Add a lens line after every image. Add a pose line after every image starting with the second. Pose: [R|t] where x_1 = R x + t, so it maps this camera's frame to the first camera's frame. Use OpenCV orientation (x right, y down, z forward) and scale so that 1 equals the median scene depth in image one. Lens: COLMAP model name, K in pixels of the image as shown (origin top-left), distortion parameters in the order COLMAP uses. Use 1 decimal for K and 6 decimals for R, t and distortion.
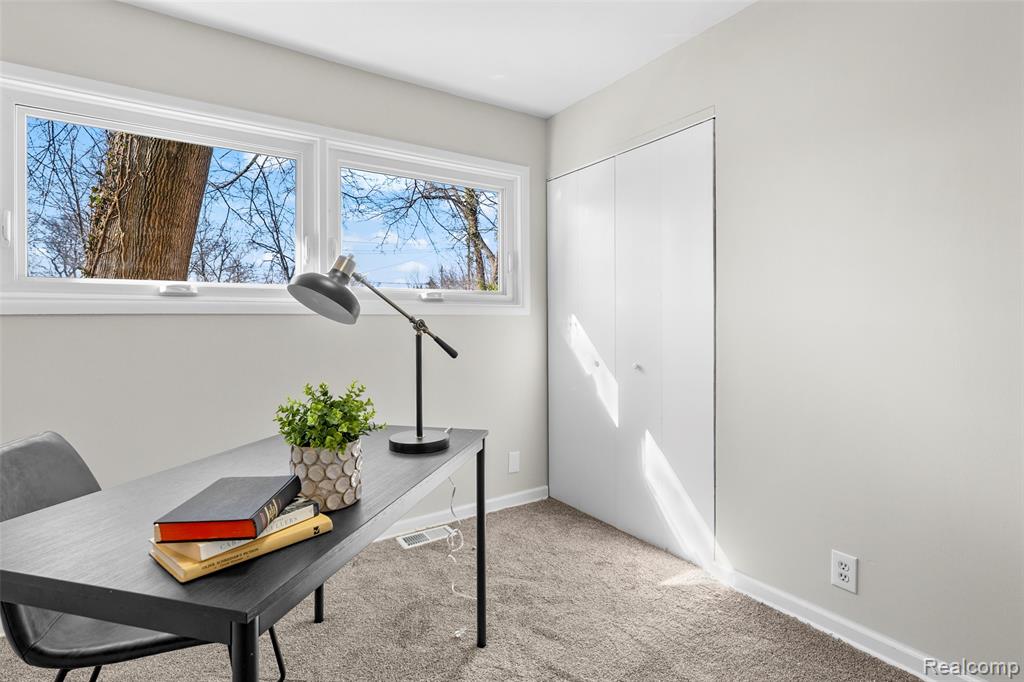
lens RADIAL K [[492.1, 0, 509.3], [0, 492.1, 324.2], [0, 0, 1]] dist [-0.012876, 0.000172]
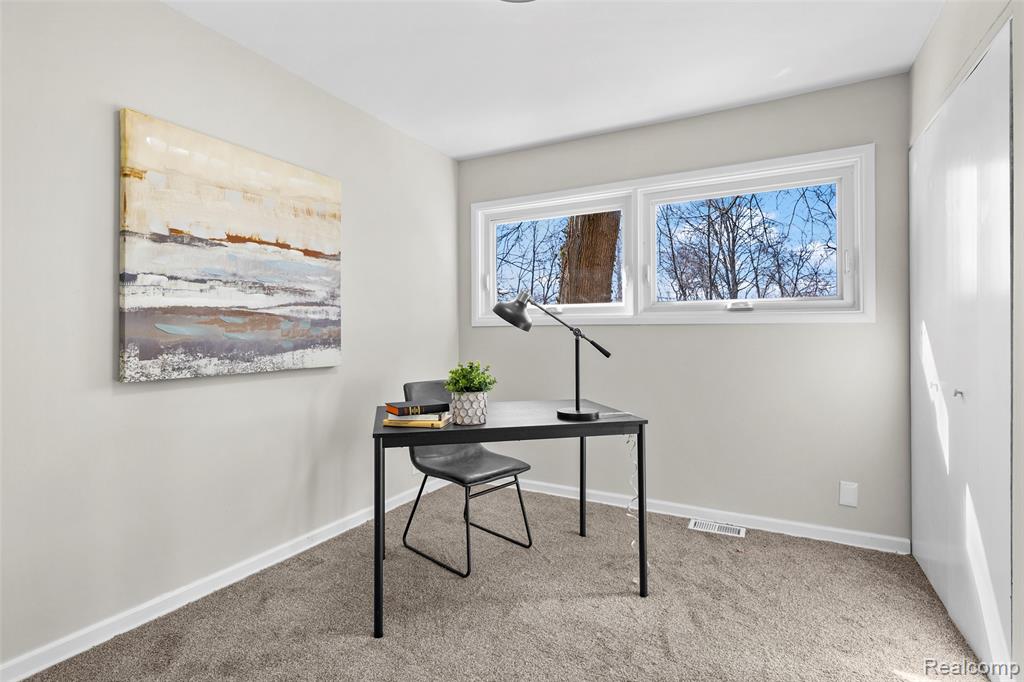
lens RADIAL K [[492.1, 0, 510.5], [0, 492.1, 336.1], [0, 0, 1]] dist [-0.012876, 0.000172]
pose [[0.467298, 0.011411, -0.884026, 0.550760], [-0.006226, 0.999934, 0.009617, 0.000364], [0.884078, 0.001010, 0.467339, 0.088463]]
